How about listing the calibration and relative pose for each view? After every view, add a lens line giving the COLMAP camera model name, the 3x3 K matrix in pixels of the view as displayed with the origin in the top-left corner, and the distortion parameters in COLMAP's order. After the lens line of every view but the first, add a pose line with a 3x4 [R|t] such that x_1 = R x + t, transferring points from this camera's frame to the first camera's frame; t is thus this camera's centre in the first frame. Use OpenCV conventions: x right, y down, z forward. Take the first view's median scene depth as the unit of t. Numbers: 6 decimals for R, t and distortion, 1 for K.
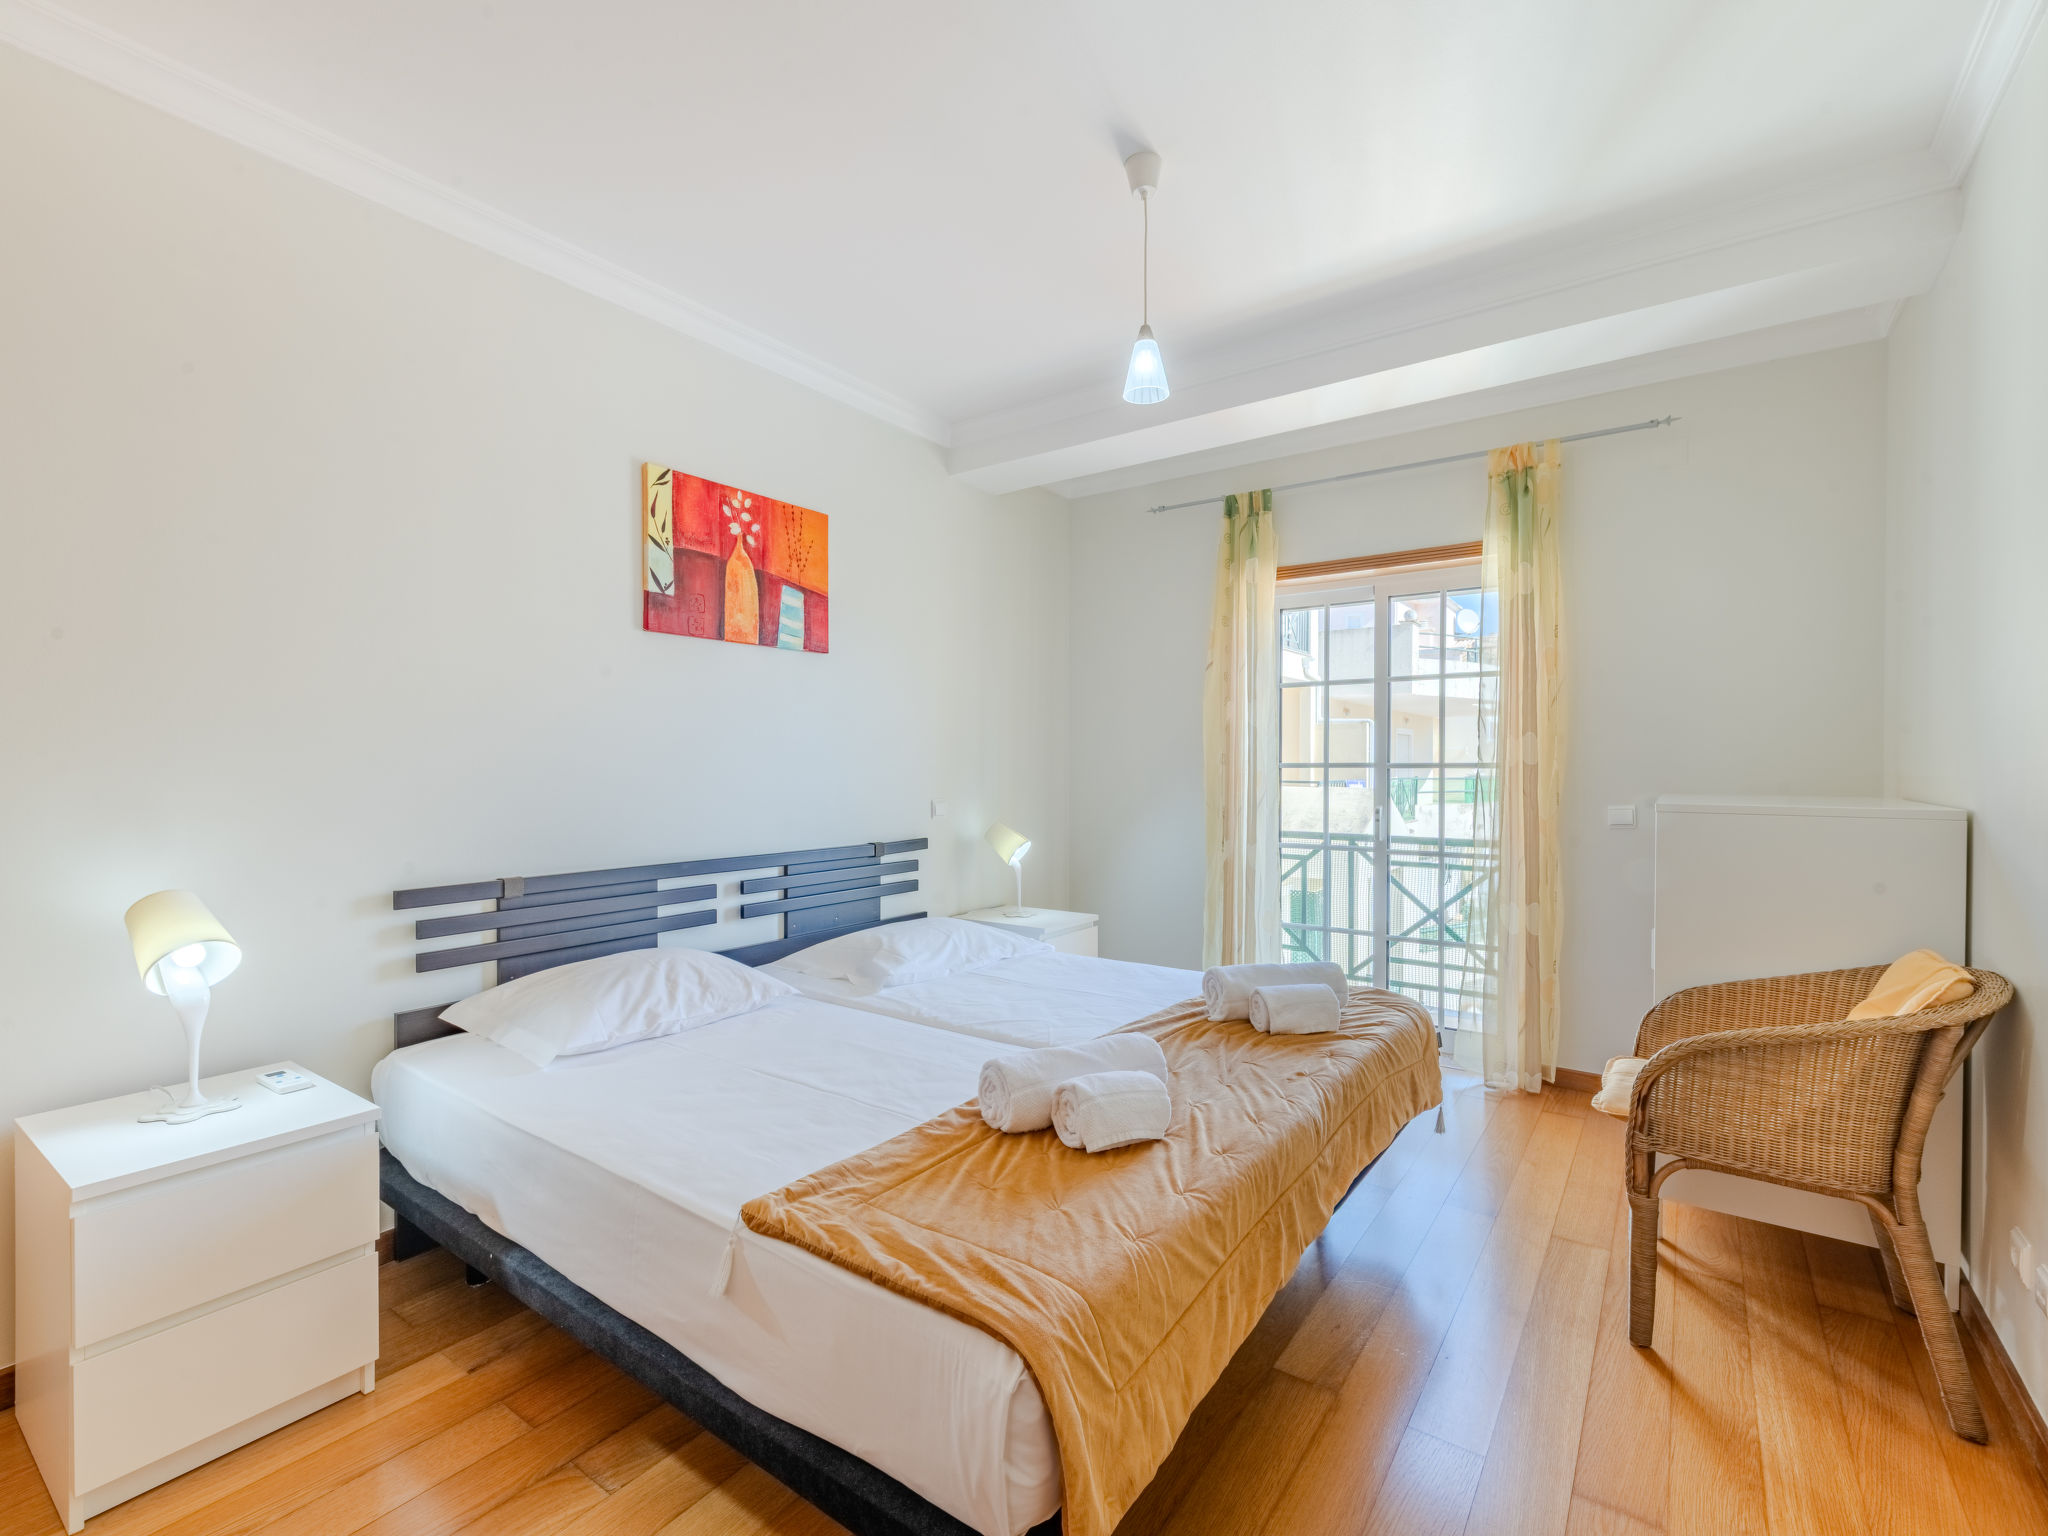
lens RADIAL K [[917.5, 0, 1020.0], [0, 917.5, 786.0], [0, 0, 1]] dist [0.017220, -0.000252]
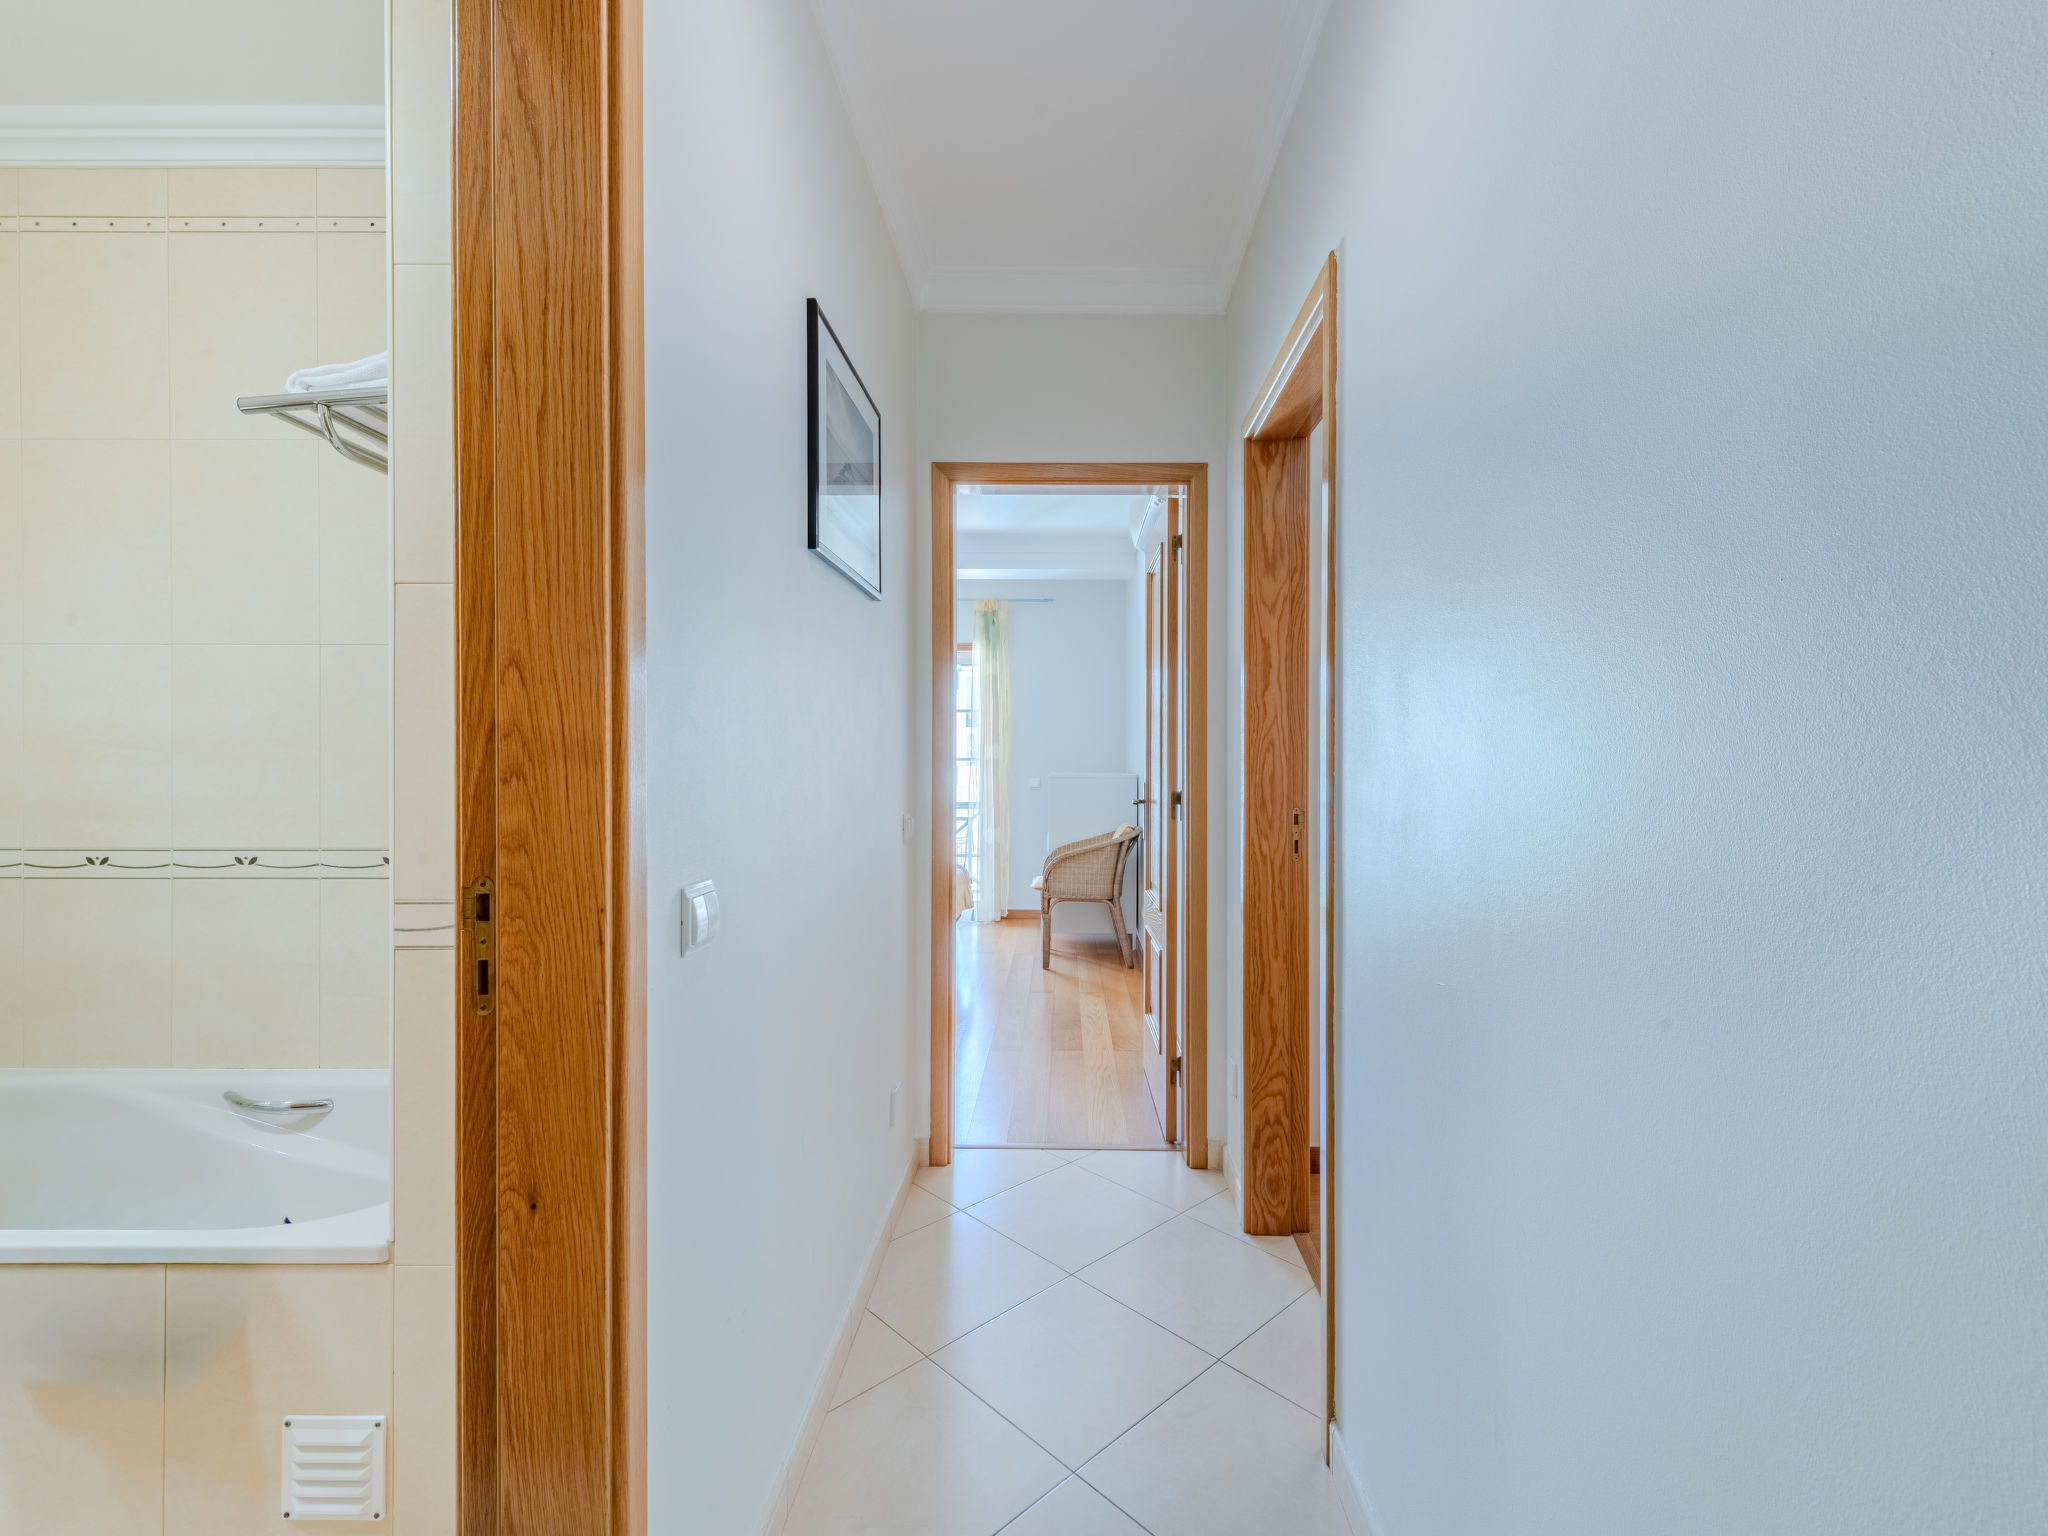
lens RADIAL K [[917.5, 0, 1020.0], [0, 917.5, 786.0], [0, 0, 1]] dist [0.017220, -0.000252]
pose [[0.833320, -0.005563, 0.552763, -0.846212], [0.007071, 0.999975, -0.000596, 0.062254], [-0.552745, 0.004405, 0.833339, -1.157094]]
